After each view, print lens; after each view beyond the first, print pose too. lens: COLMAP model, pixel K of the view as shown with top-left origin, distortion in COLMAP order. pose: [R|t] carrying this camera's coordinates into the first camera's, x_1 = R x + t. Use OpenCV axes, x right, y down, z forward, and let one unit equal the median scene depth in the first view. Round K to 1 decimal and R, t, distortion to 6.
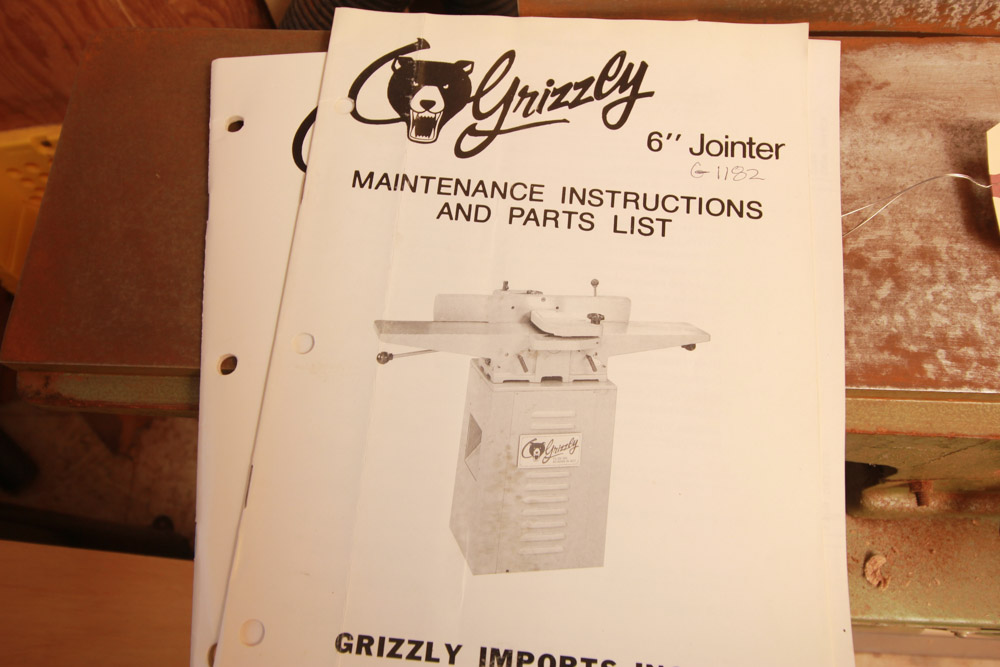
lens RADIAL K [[787.9, 0, 505.3], [0, 787.9, 322.6], [0, 0, 1]] dist [0.017421, -0.009541]
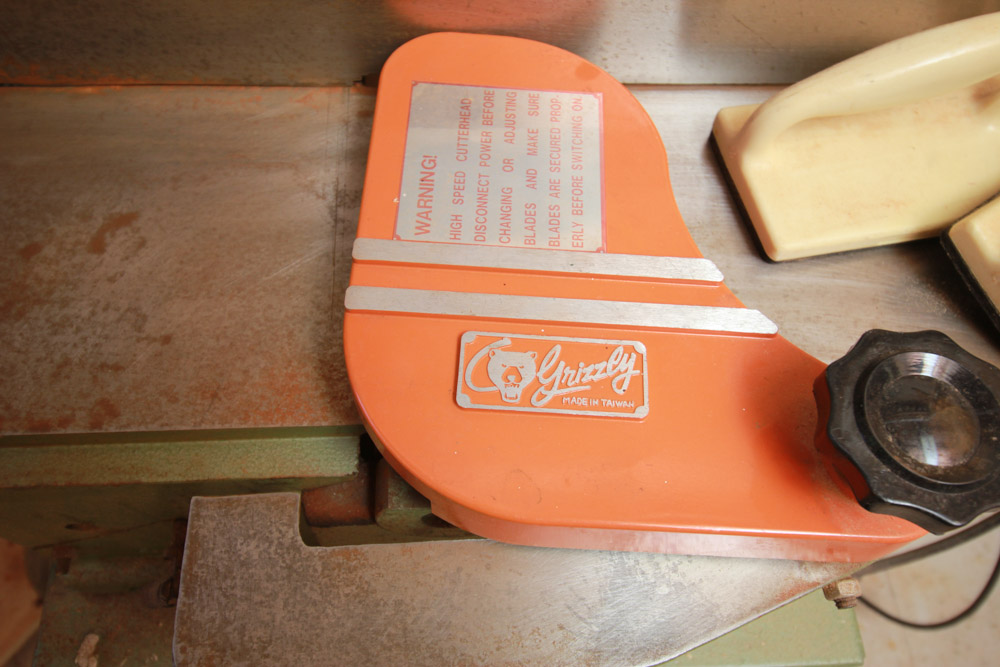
lens RADIAL K [[787.9, 0, 500.7], [0, 787.9, 317.1], [0, 0, 1]] dist [0.017421, -0.009541]
pose [[0.992387, -0.042699, 0.115516, 1.142687], [0.057471, 0.990141, -0.127742, 0.098765], [-0.108923, 0.133409, 0.985057, -0.016746]]
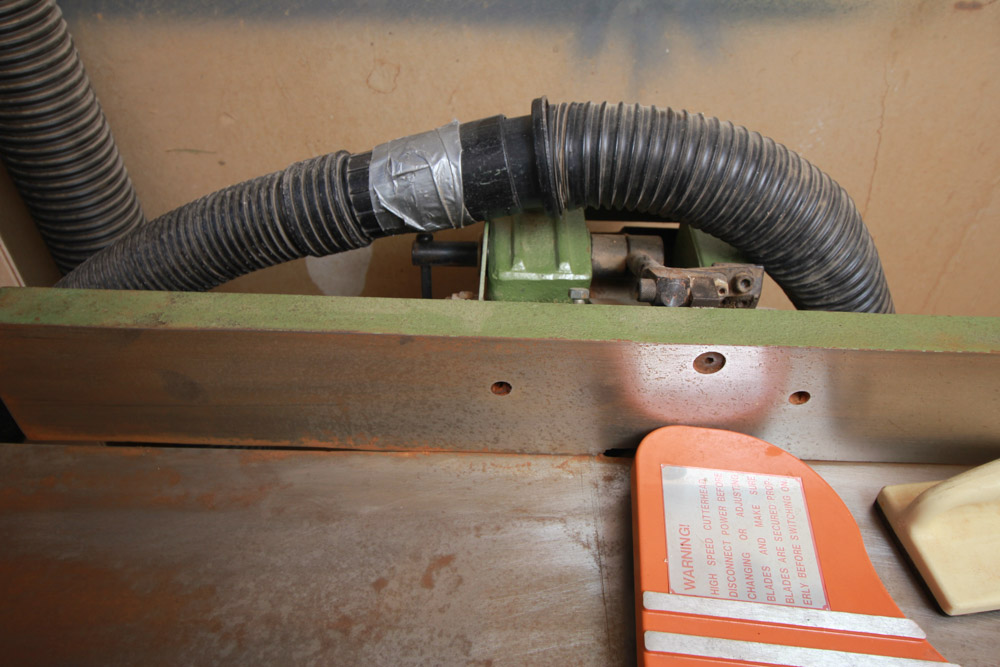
lens RADIAL K [[787.9, 0, 497.5], [0, 787.9, 324.1], [0, 0, 1]] dist [0.017421, -0.009541]
pose [[0.996770, 0.022392, 0.077129, 0.768864], [0.013481, 0.900074, -0.435529, 0.043848], [-0.079174, 0.435161, 0.896865, -0.371488]]
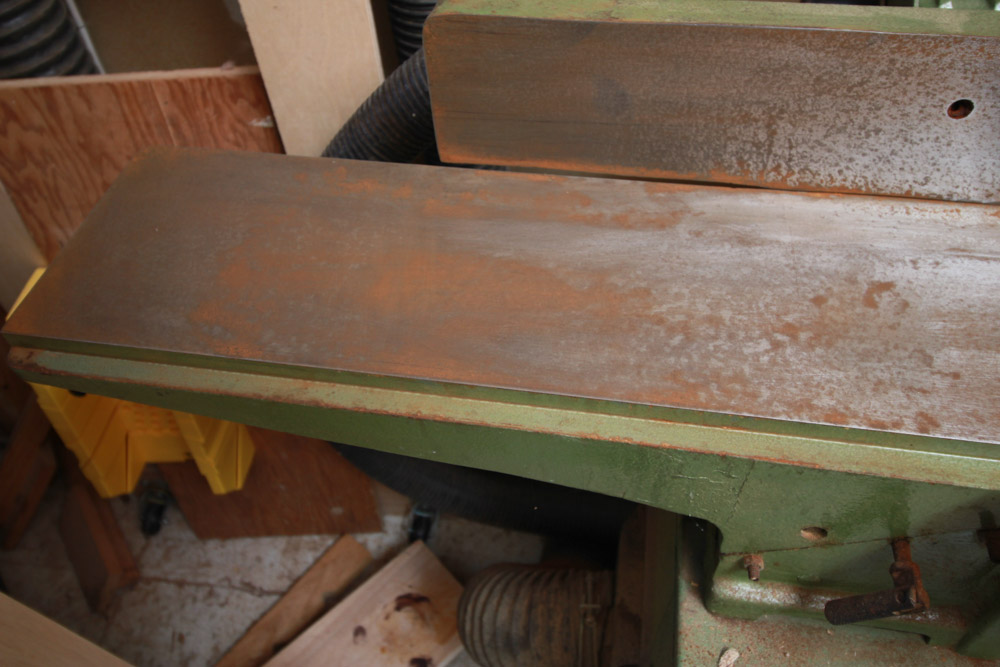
lens RADIAL K [[787.9, 0, 502.3], [0, 787.9, 323.4], [0, 0, 1]] dist [0.017421, -0.009541]
pose [[0.992018, 0.088271, -0.090048, 0.303442], [-0.114243, 0.931436, -0.345507, 0.385661], [0.053375, 0.353036, 0.934086, -0.194090]]
